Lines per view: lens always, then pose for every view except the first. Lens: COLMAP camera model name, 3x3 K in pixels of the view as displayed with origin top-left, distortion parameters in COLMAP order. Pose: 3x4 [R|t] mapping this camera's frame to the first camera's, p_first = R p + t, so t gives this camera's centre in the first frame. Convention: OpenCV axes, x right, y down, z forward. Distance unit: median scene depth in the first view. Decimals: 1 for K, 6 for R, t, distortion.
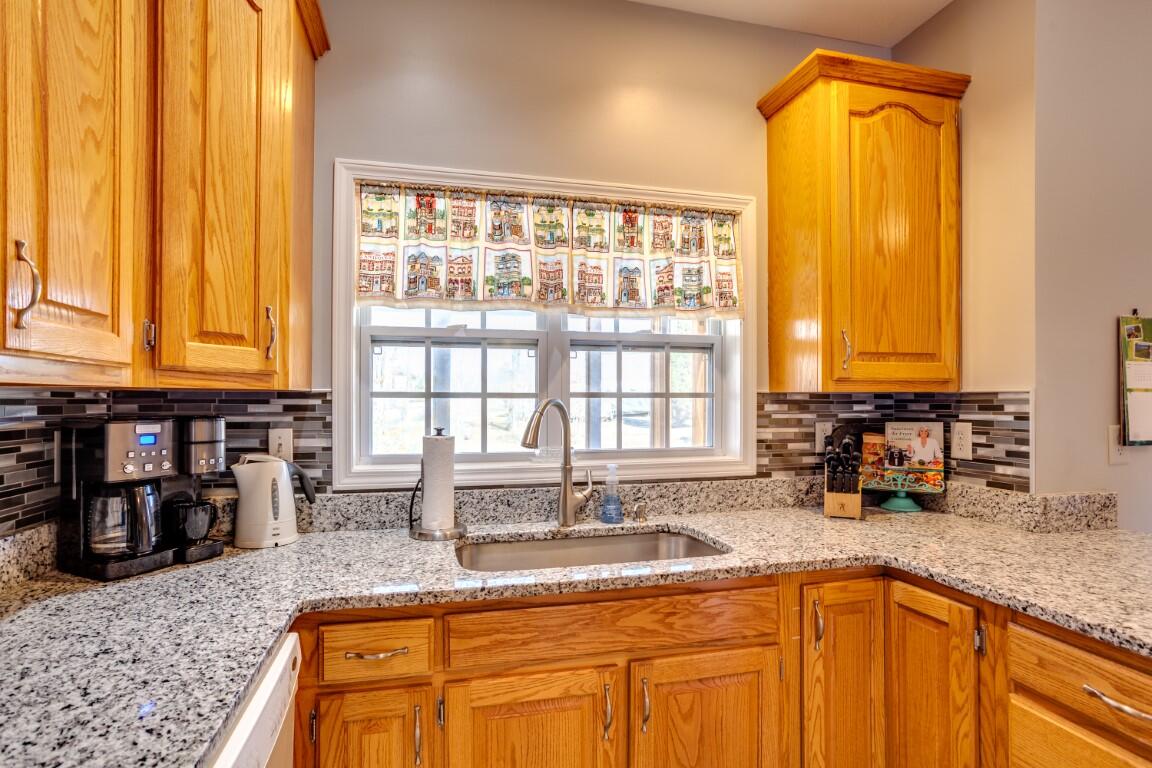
lens RADIAL K [[573.1, 0, 570.6], [0, 573.1, 397.3], [0, 0, 1]] dist [-0.042924, 0.022050]
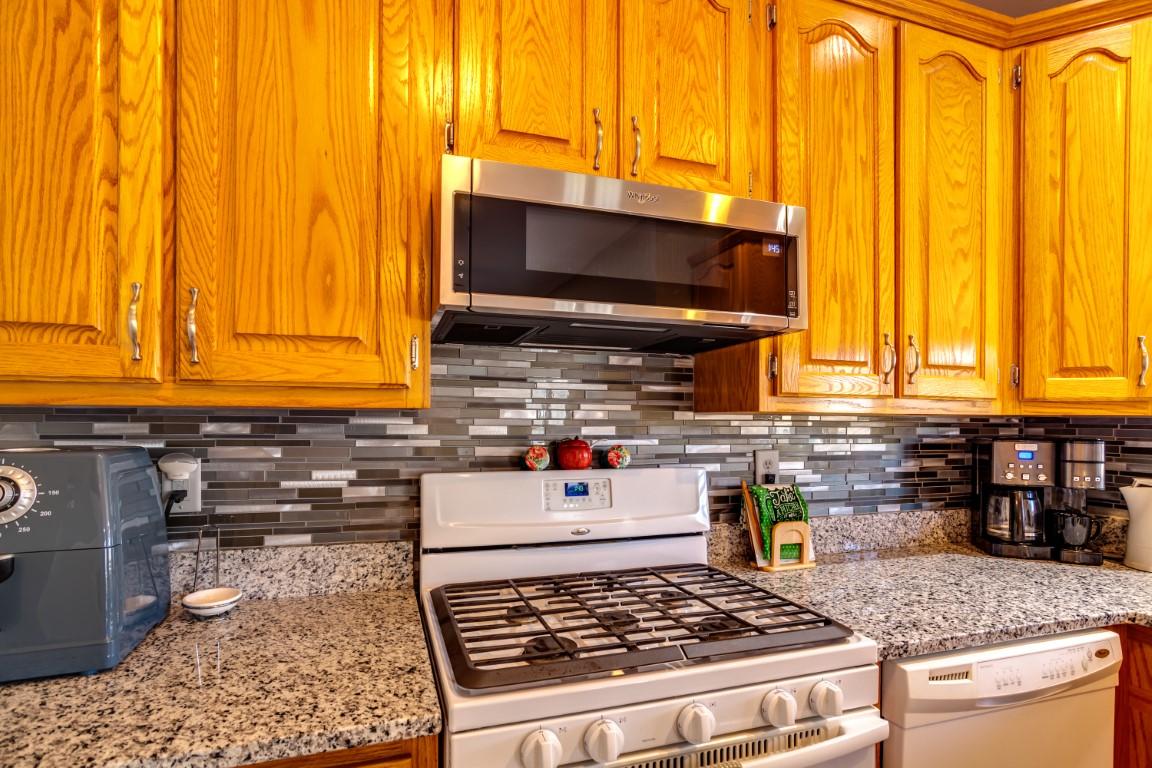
lens RADIAL K [[573.1, 0, 581.4], [0, 573.1, 421.2], [0, 0, 1]] dist [-0.042924, 0.022050]
pose [[0.098576, 0.002020, -0.995127, 0.381173], [-0.004584, 0.999988, 0.001575, -0.000232], [0.995119, 0.004407, 0.098584, -0.121920]]
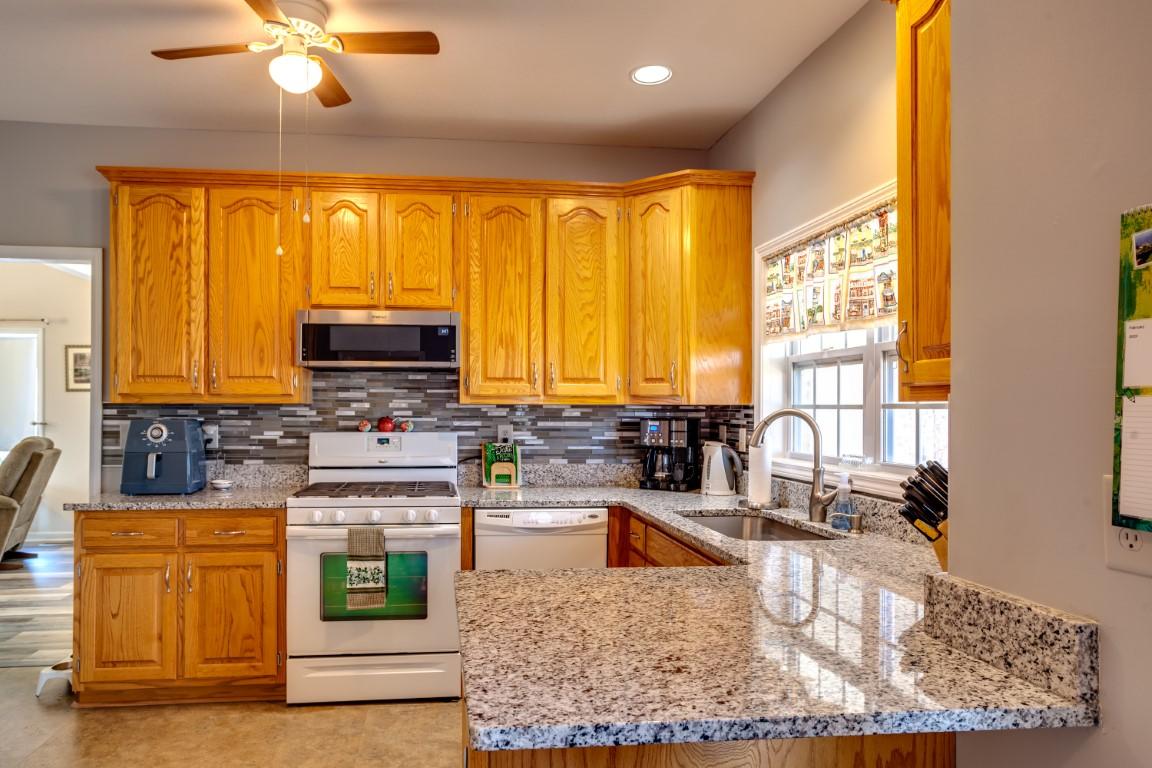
lens RADIAL K [[751.2, 0, 531.7], [0, 751.2, 405.0], [0, 0, 1]] dist [-0.006372, 0.002382]
pose [[-0.113338, -0.004415, -0.993547, 1.950426], [-0.001036, 0.999990, -0.004325, -0.000276], [0.993556, 0.000539, -0.113341, 0.771888]]
